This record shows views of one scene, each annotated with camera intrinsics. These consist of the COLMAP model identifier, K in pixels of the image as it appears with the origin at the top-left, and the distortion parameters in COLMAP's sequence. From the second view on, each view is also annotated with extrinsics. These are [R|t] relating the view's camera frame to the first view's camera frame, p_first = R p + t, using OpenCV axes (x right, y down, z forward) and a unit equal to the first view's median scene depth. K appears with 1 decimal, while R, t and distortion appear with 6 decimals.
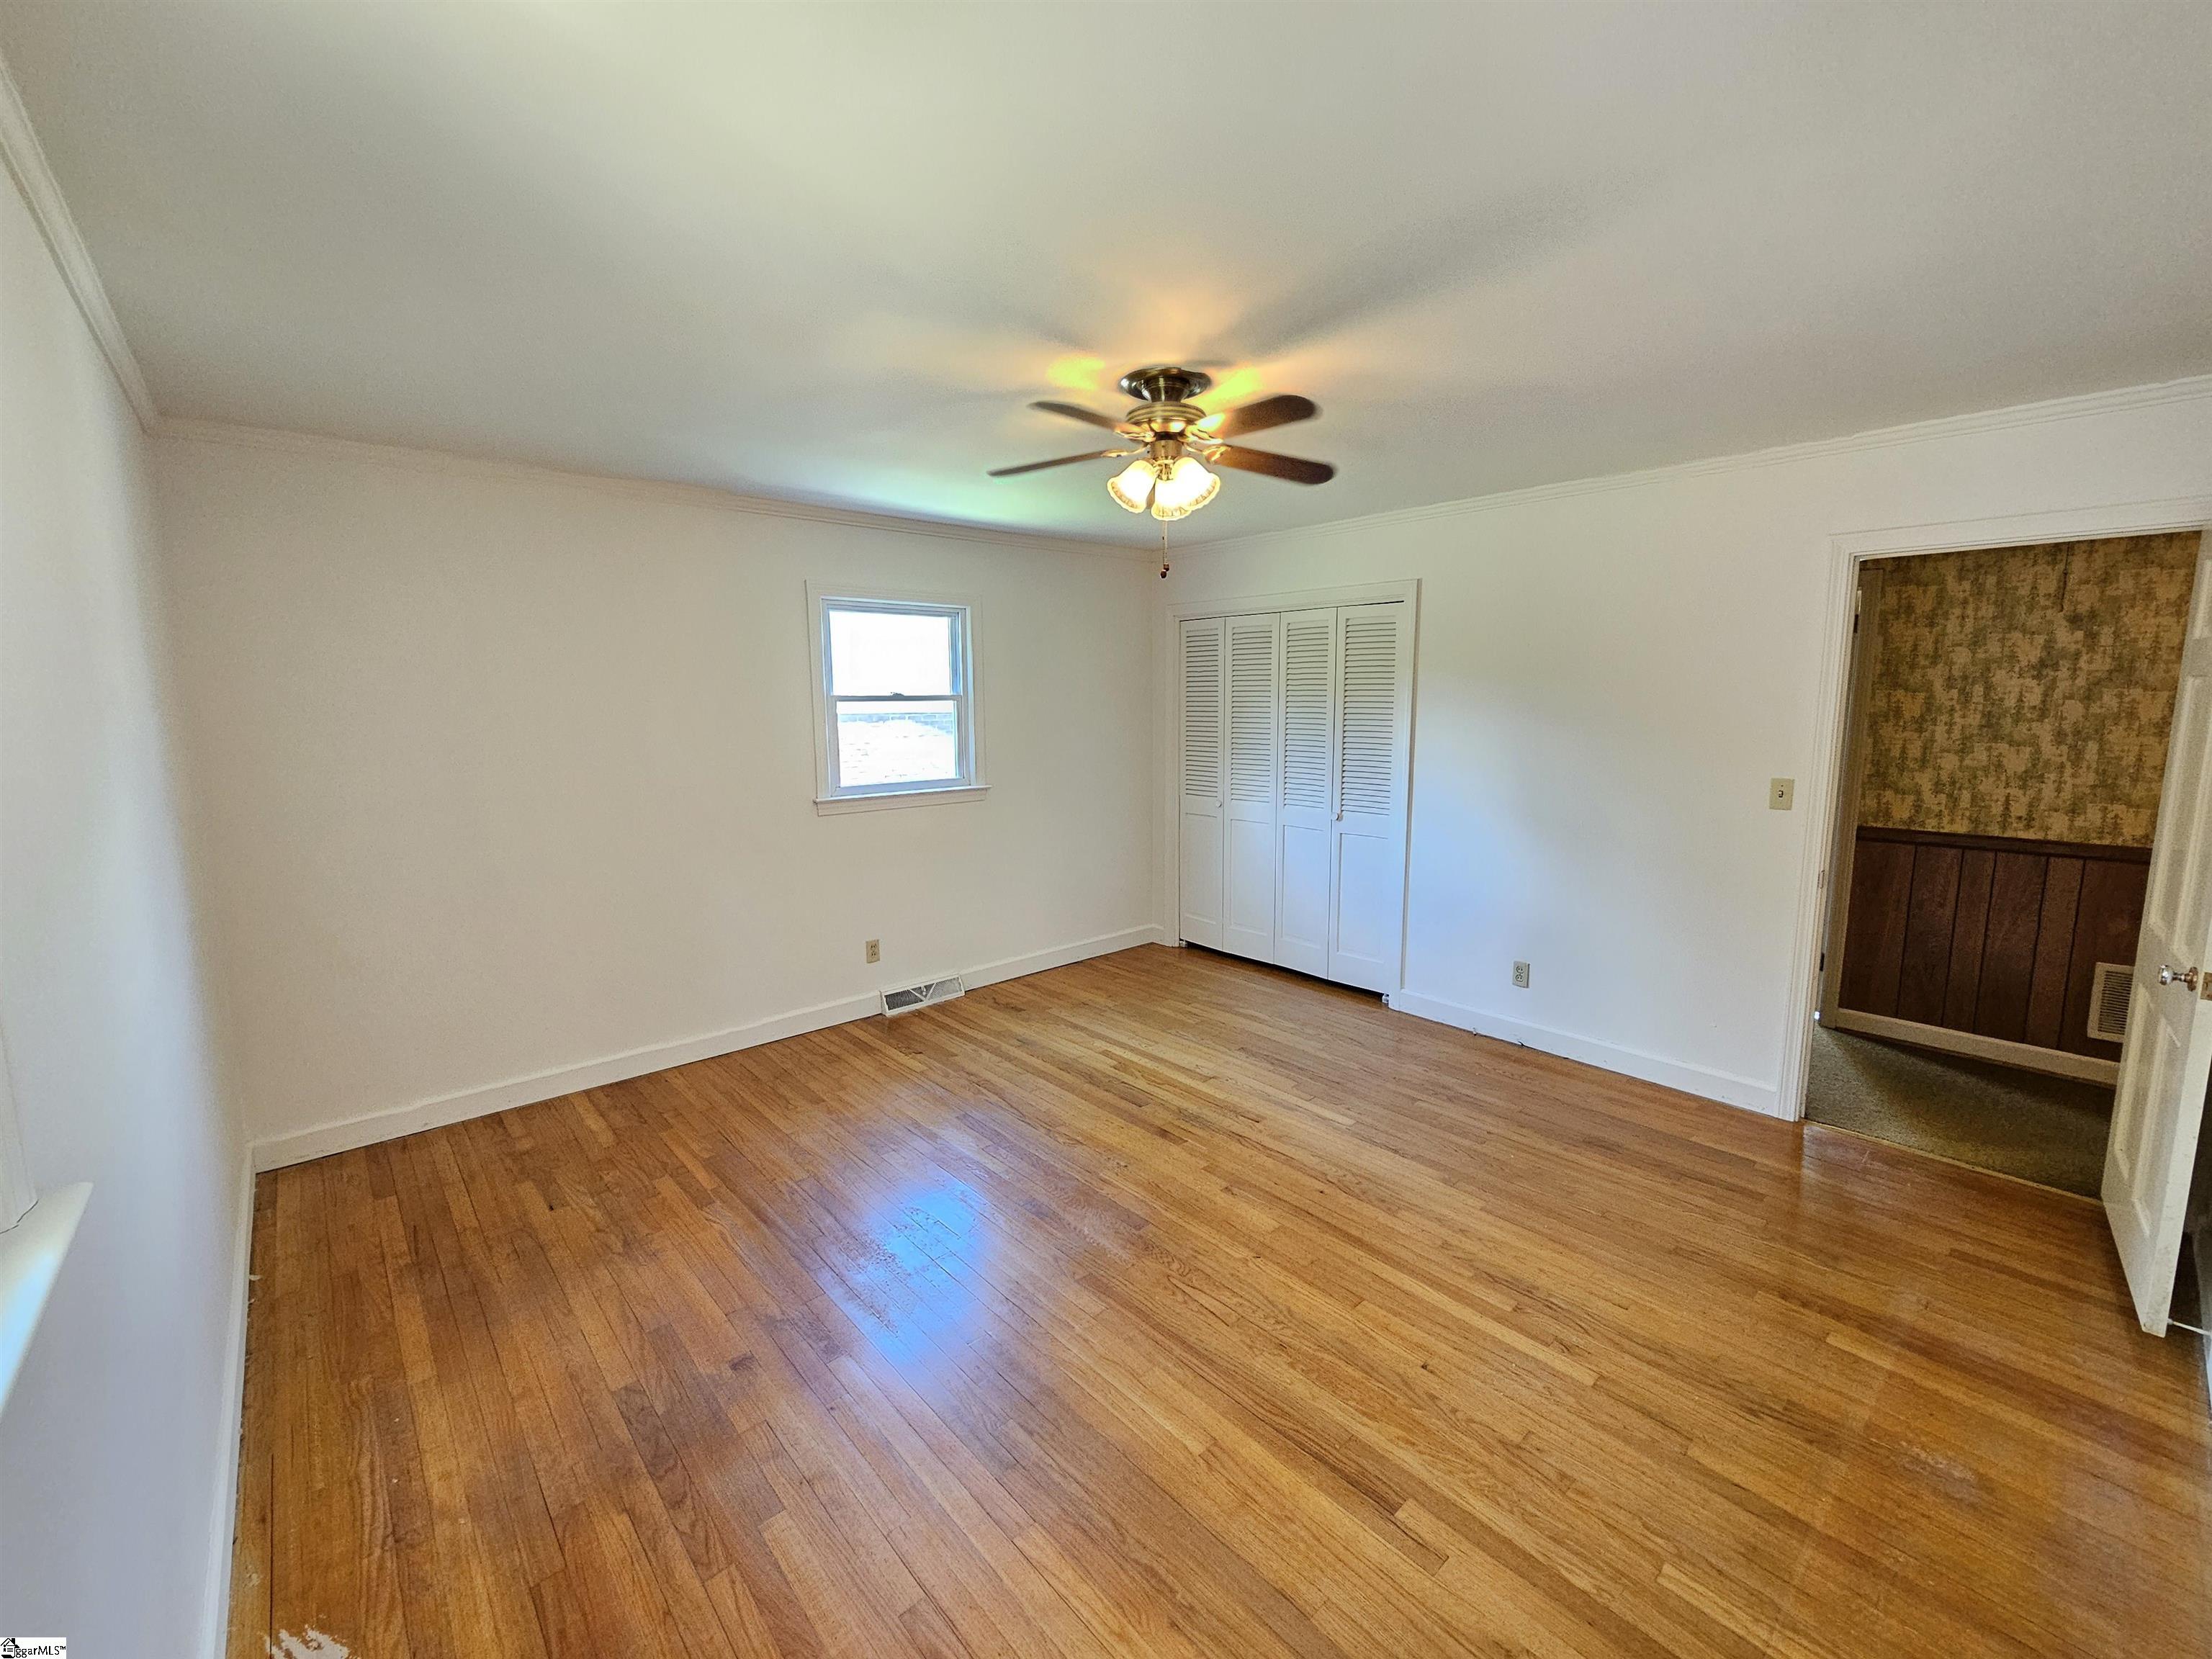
lens RADIAL K [[911.7, 0, 1126.0], [0, 911.7, 828.1], [0, 0, 1]] dist [0.003334, -0.000689]
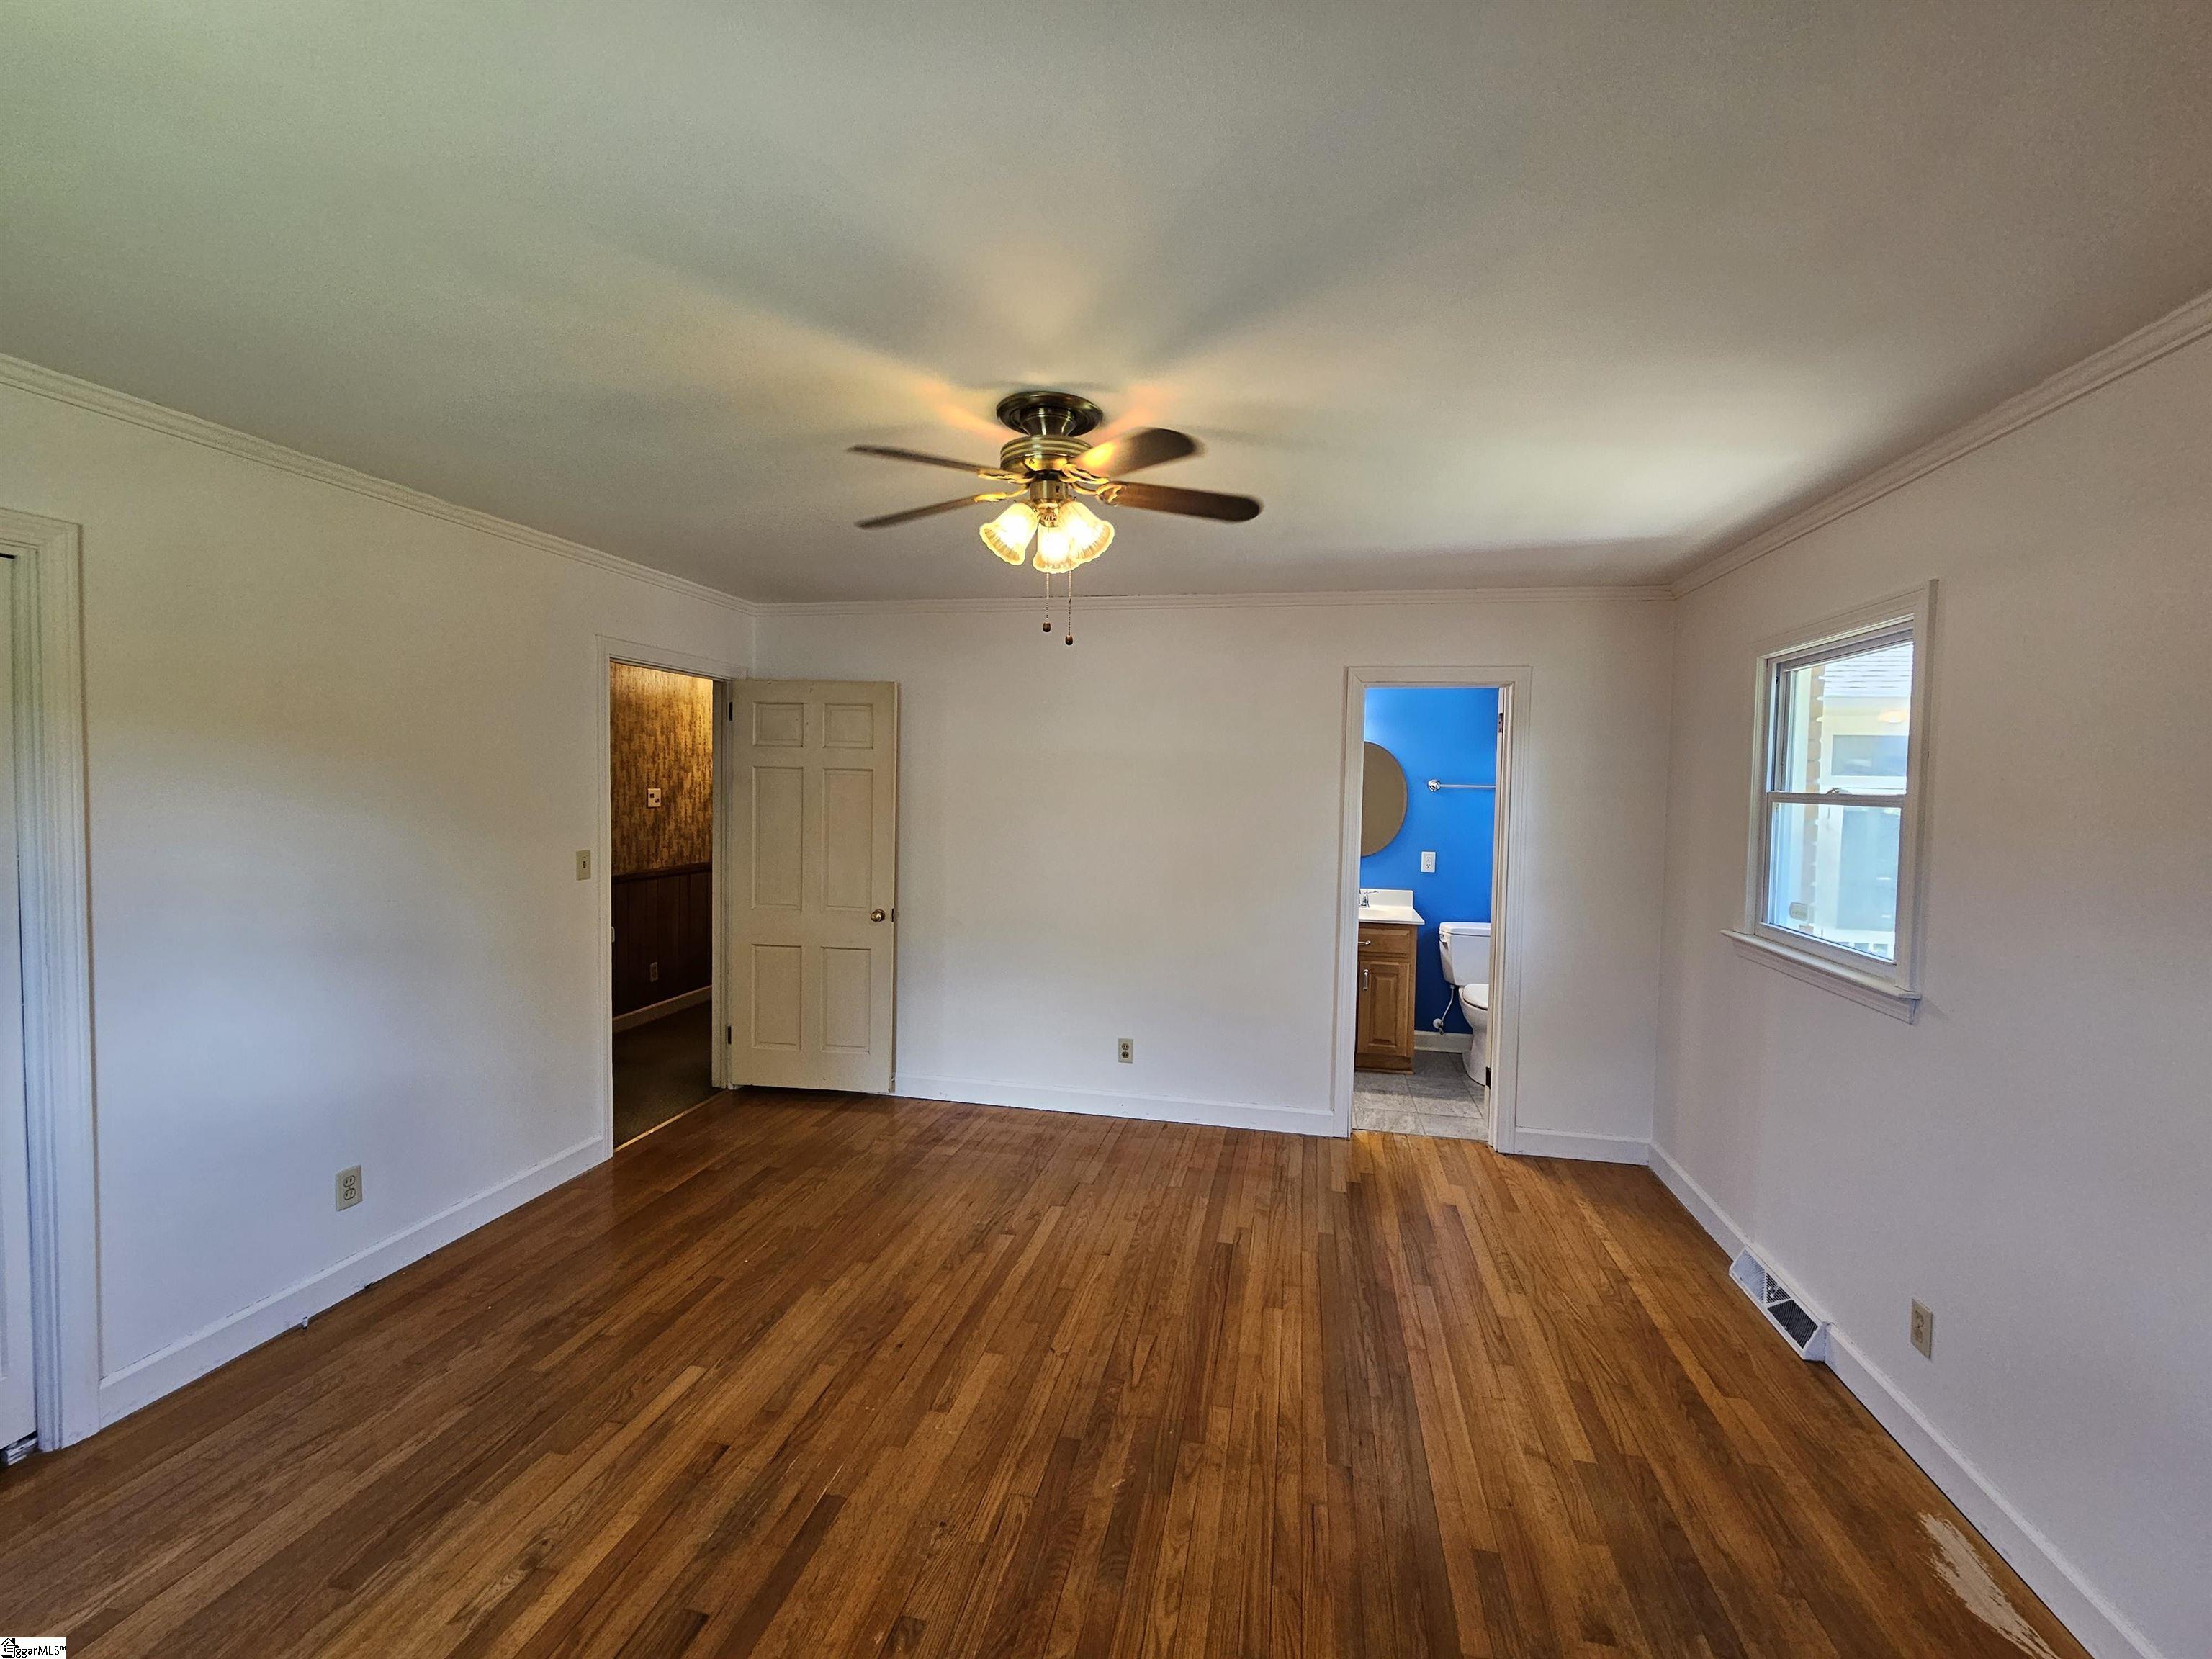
lens RADIAL K [[911.7, 0, 1120.1], [0, 911.7, 823.1], [0, 0, 1]] dist [0.003334, -0.000689]
pose [[-0.590319, -0.043384, 0.806003, -0.513841], [0.100878, 0.986760, 0.126997, -0.157321], [-0.800842, 0.156277, -0.578127, 1.101495]]
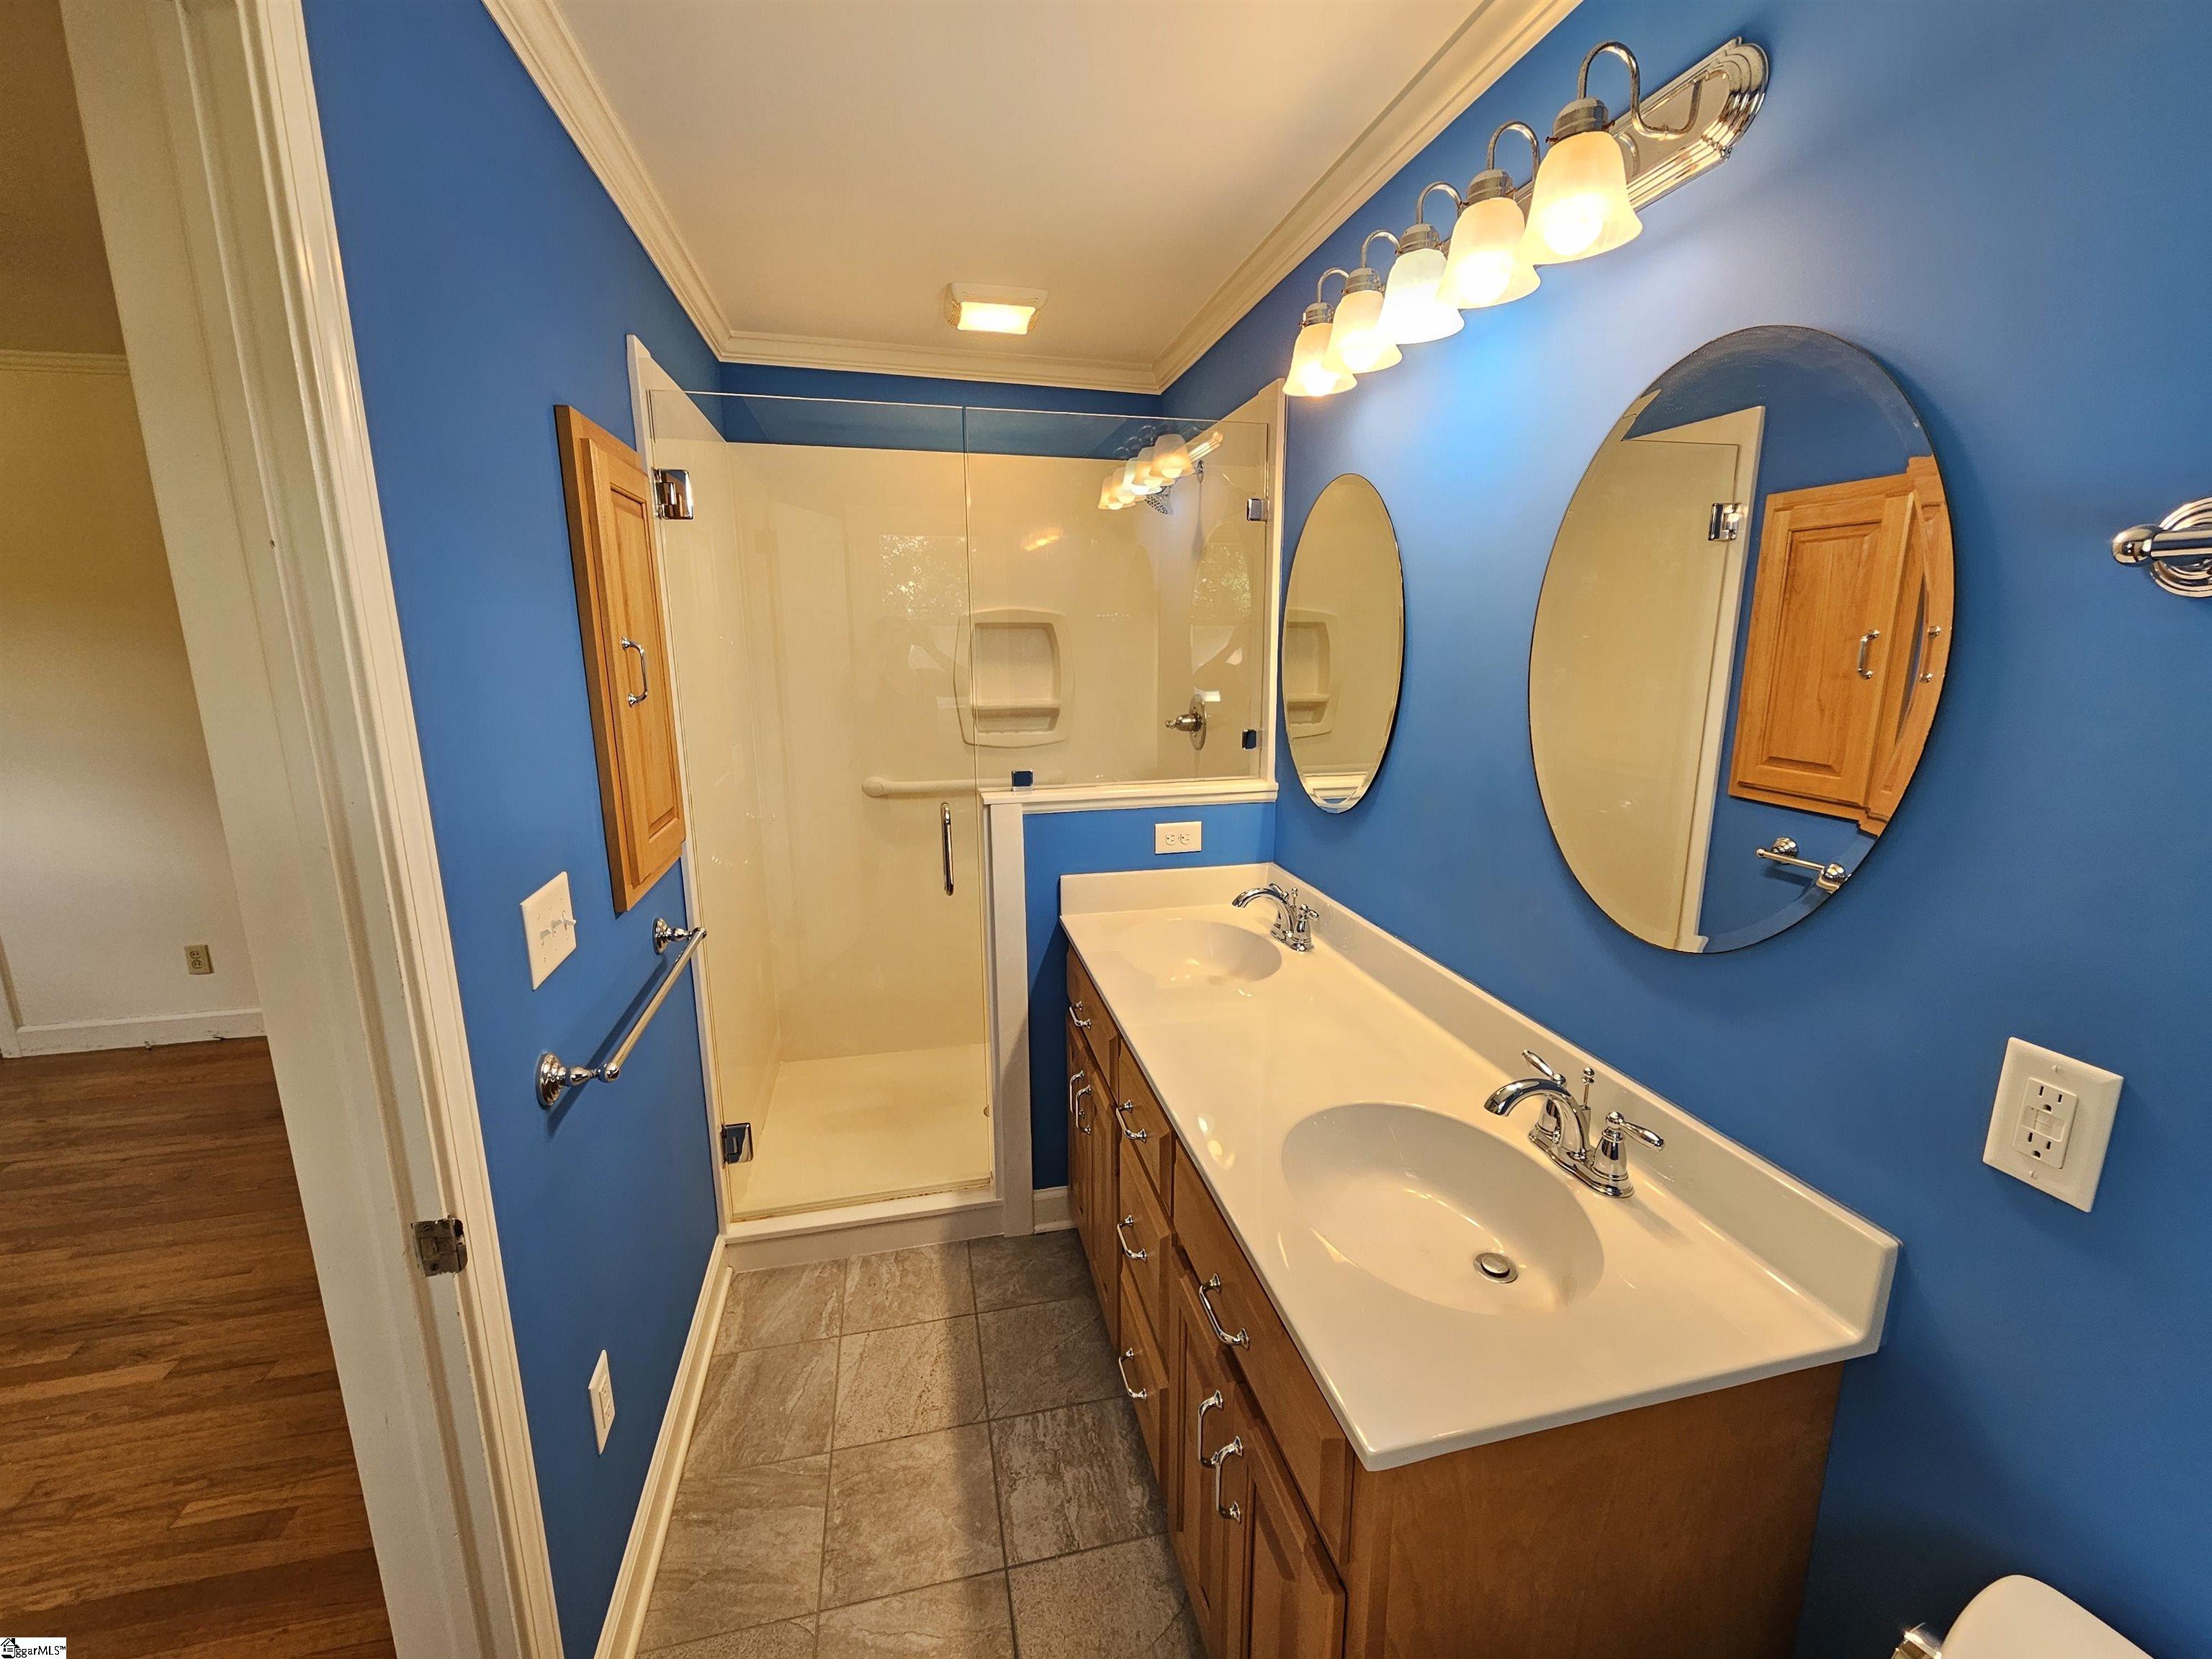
lens RADIAL K [[911.7, 0, 1123.2], [0, 911.7, 817.9], [0, 0, 1]] dist [0.003334, -0.000689]
pose [[0.487007, -0.173974, 0.855895, 0.184828], [0.128842, 0.983549, 0.126611, 0.043344], [-0.863842, 0.048615, 0.501411, -0.198823]]
